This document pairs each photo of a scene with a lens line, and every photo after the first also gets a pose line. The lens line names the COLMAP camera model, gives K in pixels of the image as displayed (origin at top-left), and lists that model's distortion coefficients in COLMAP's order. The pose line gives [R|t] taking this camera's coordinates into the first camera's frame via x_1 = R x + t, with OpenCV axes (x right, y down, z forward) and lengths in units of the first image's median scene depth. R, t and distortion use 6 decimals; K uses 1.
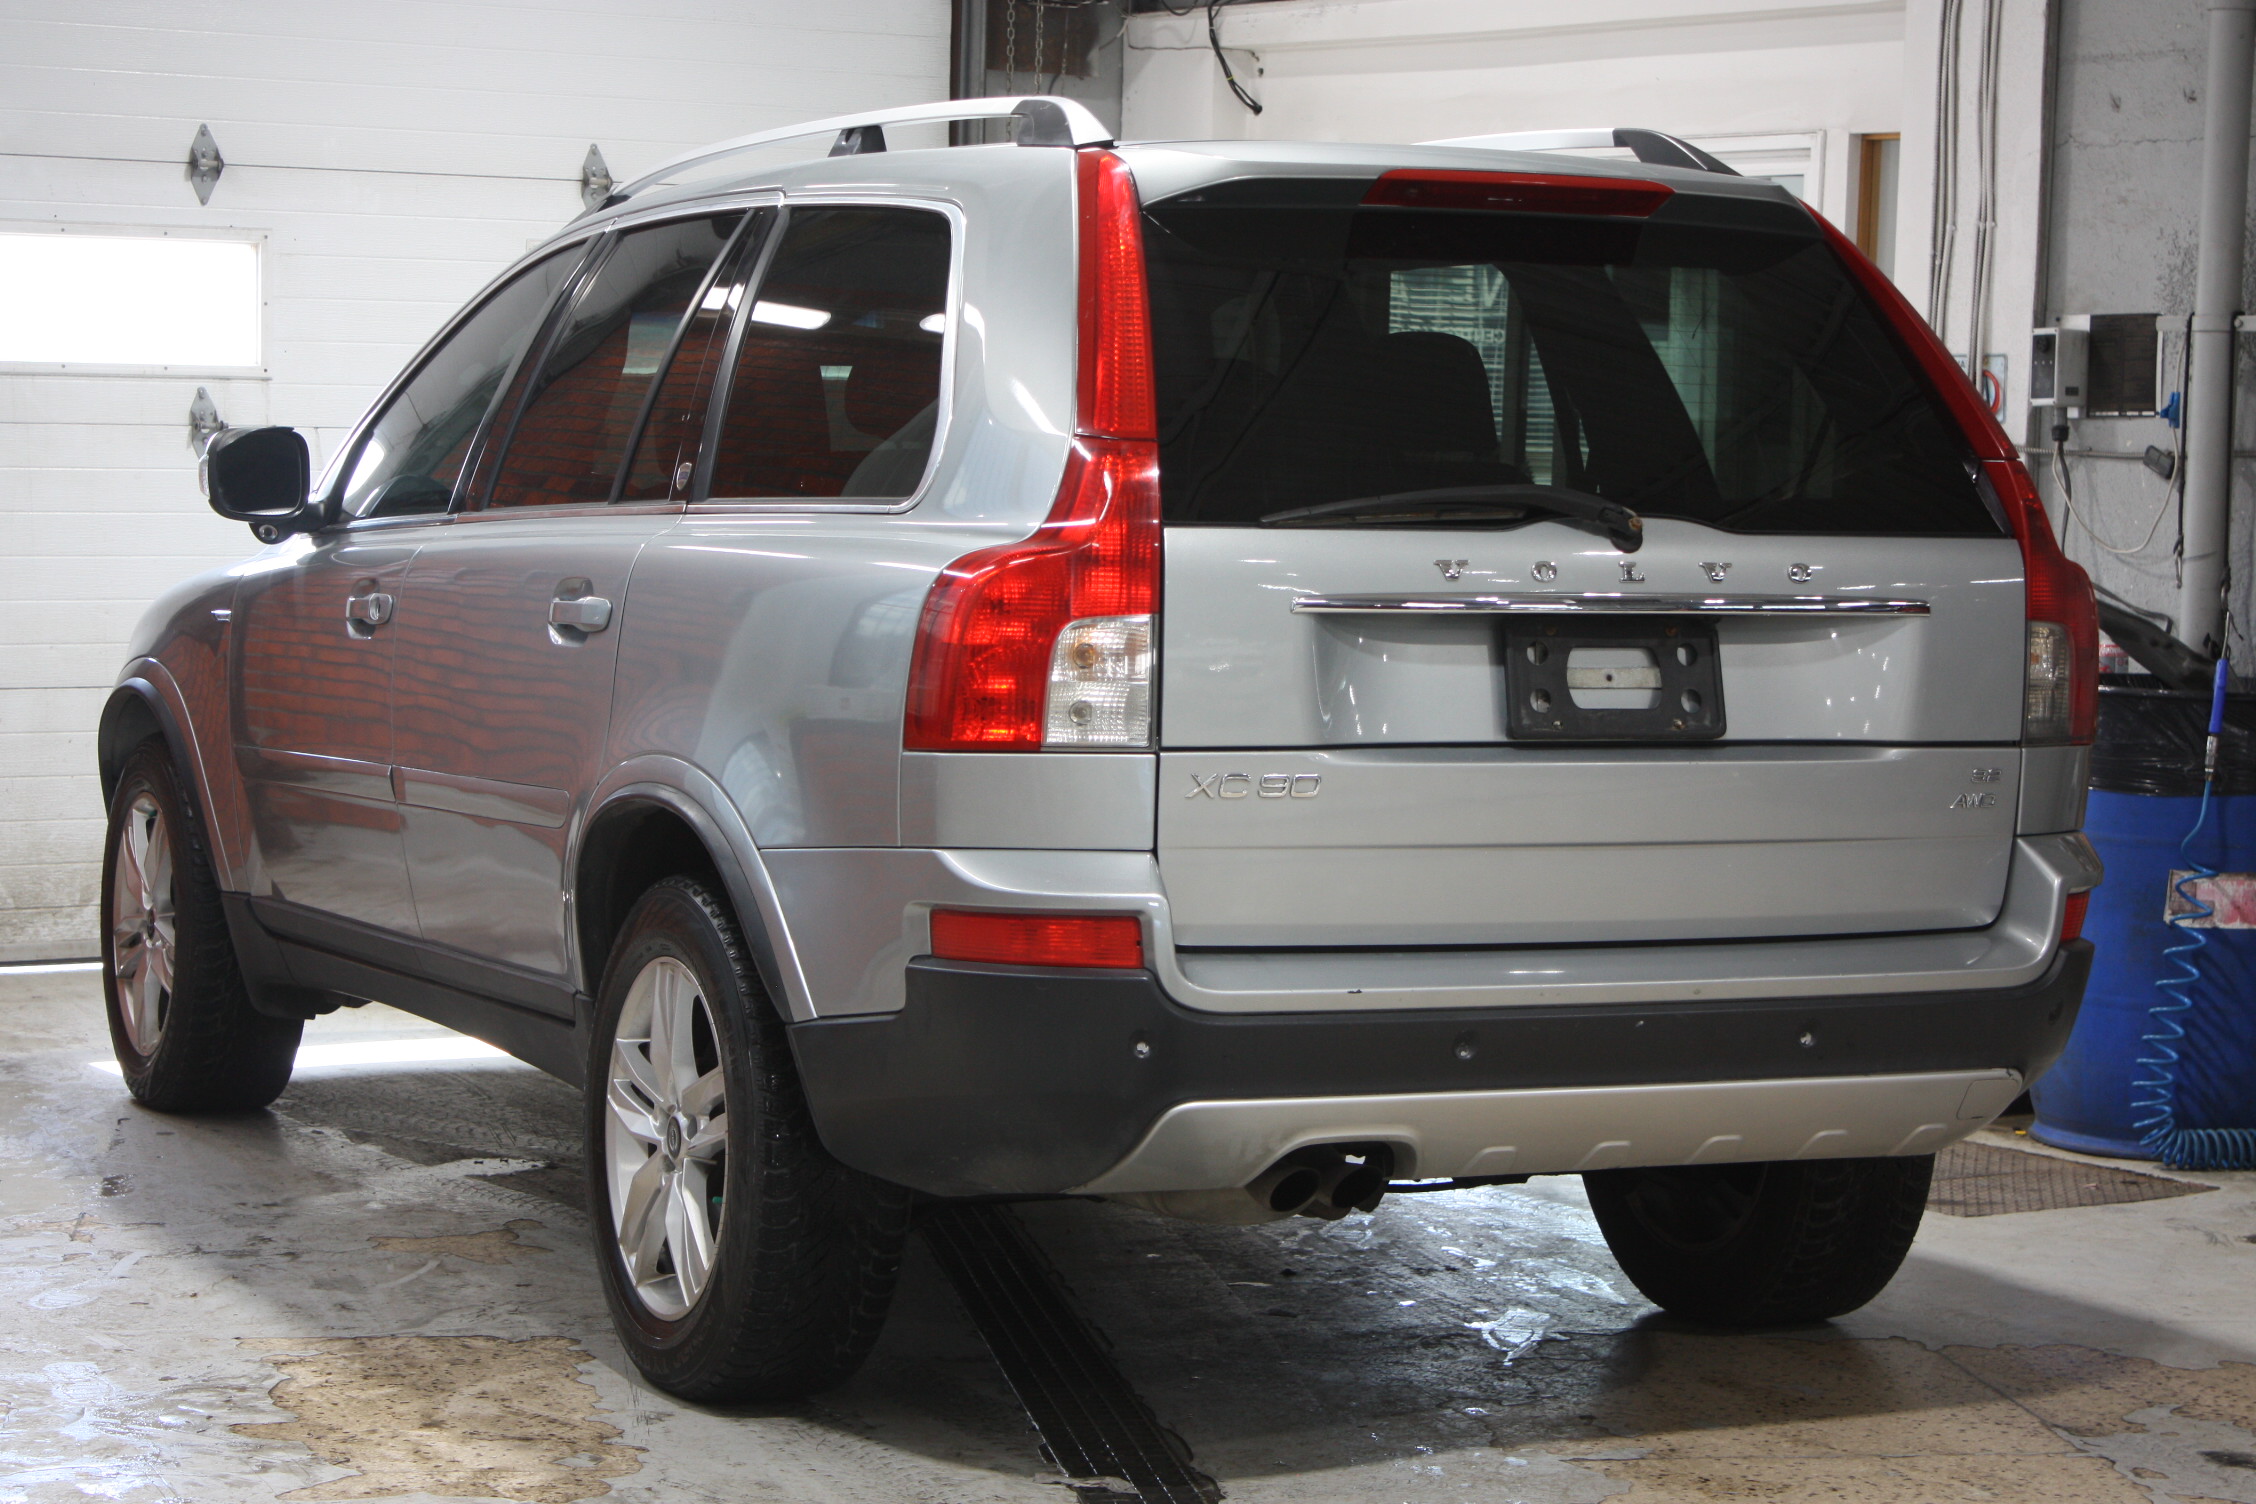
lens RADIAL K [[4994.4, 0, 1128.0], [0, 4994.4, 752.0], [0, 0, 1]] dist [0.070145, 0.284314]
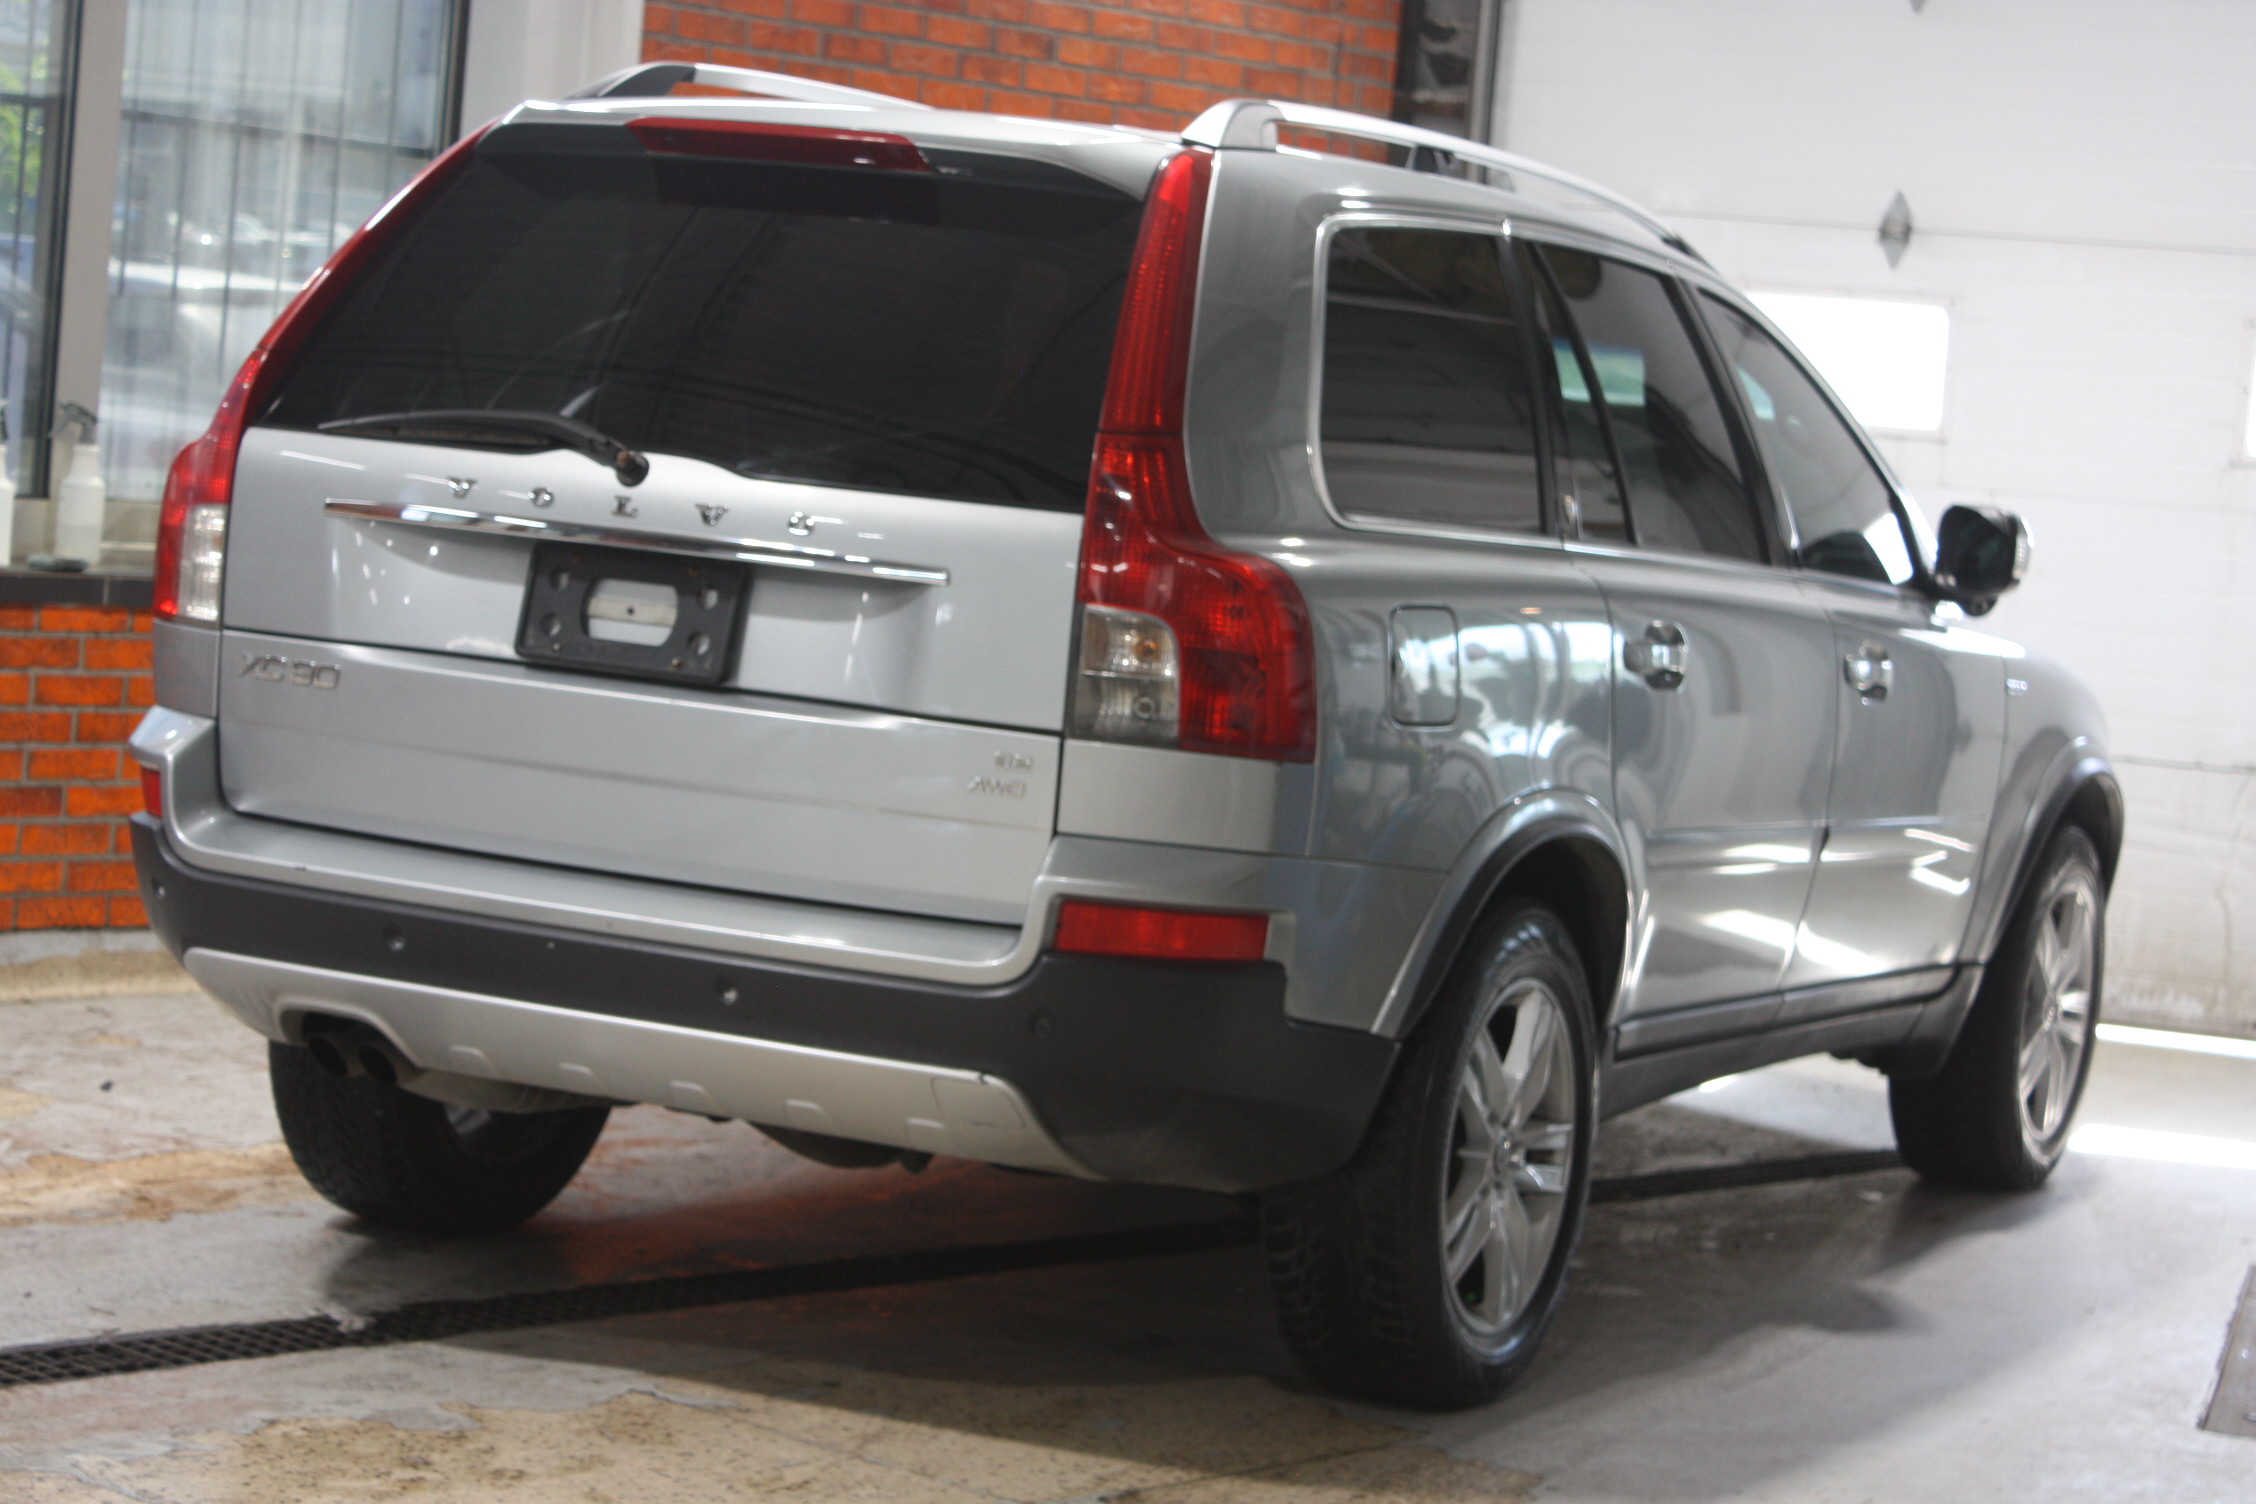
lens RADIAL K [[4913.9, 0, 1128.0], [0, 4913.9, 752.0], [0, 0, 1]] dist [0.054447, 0.327942]
pose [[0.627599, 0.093675, -0.772880, 0.931805], [-0.125307, 0.991946, 0.018473, -0.017500], [0.768386, 0.085254, 0.634283, 0.448748]]
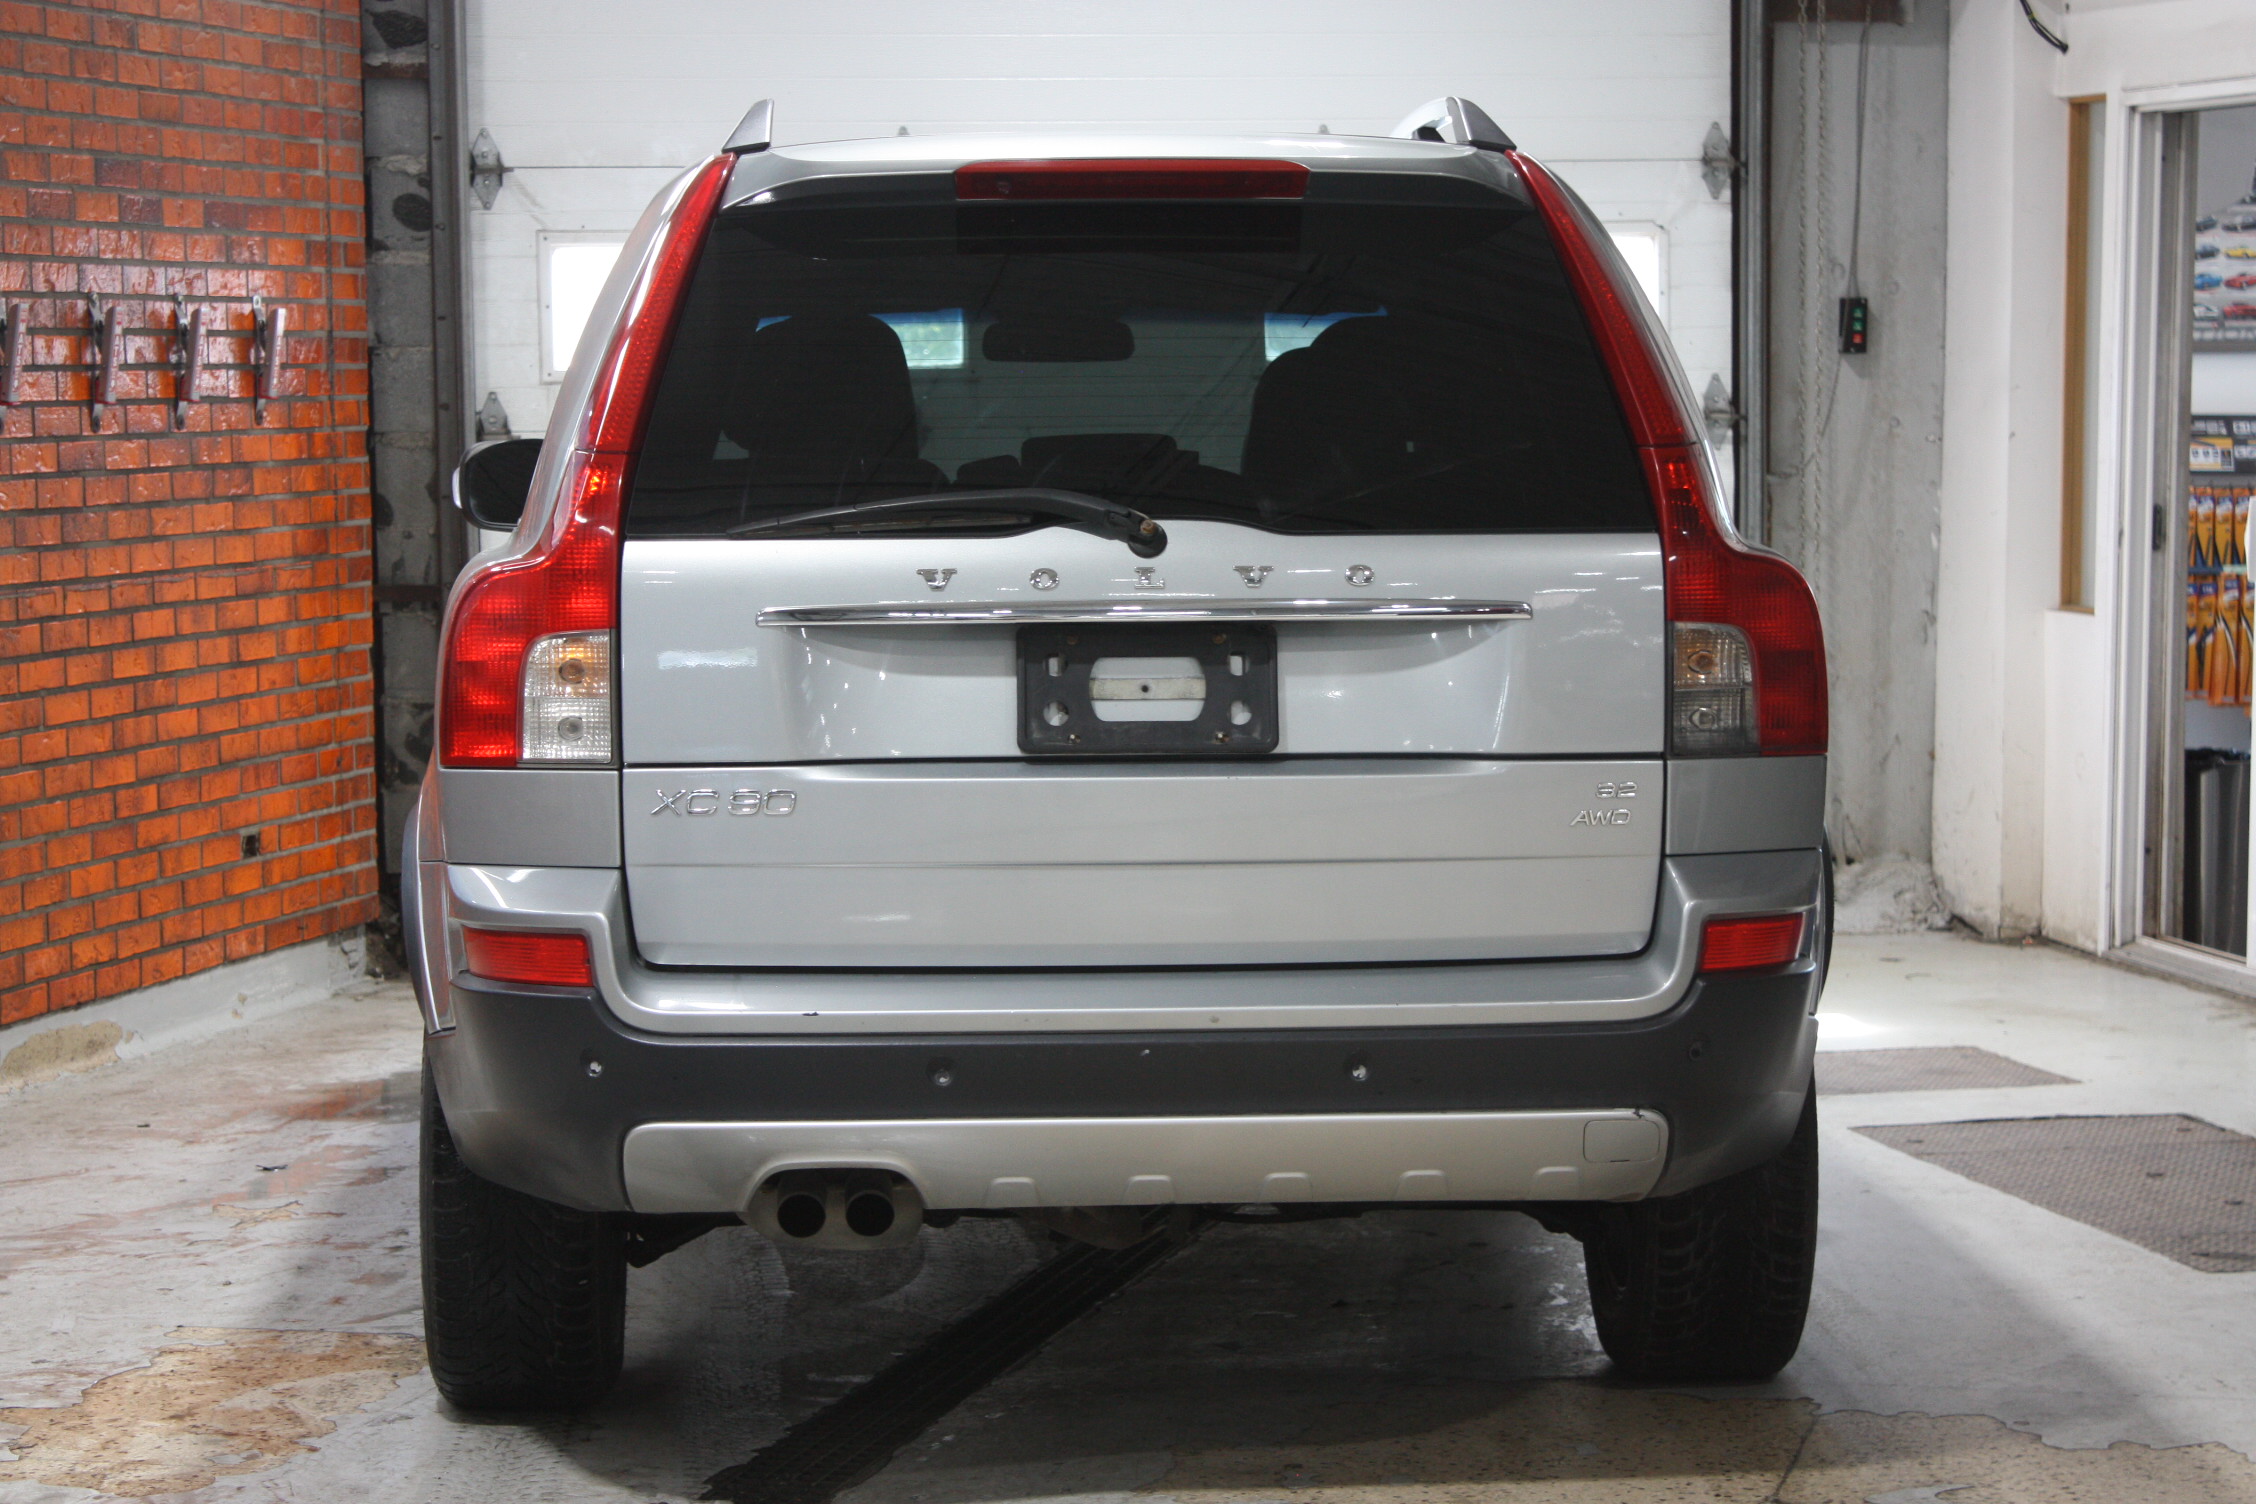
lens RADIAL K [[5201.1, 0, 1128.0], [0, 5201.1, 752.0], [0, 0, 1]] dist [0.094428, 0.057253]
pose [[0.924552, -0.000703, -0.381056, 0.470987], [0.002805, 0.999984, 0.004962, -0.007682], [0.381047, -0.005656, 0.924539, 0.082837]]
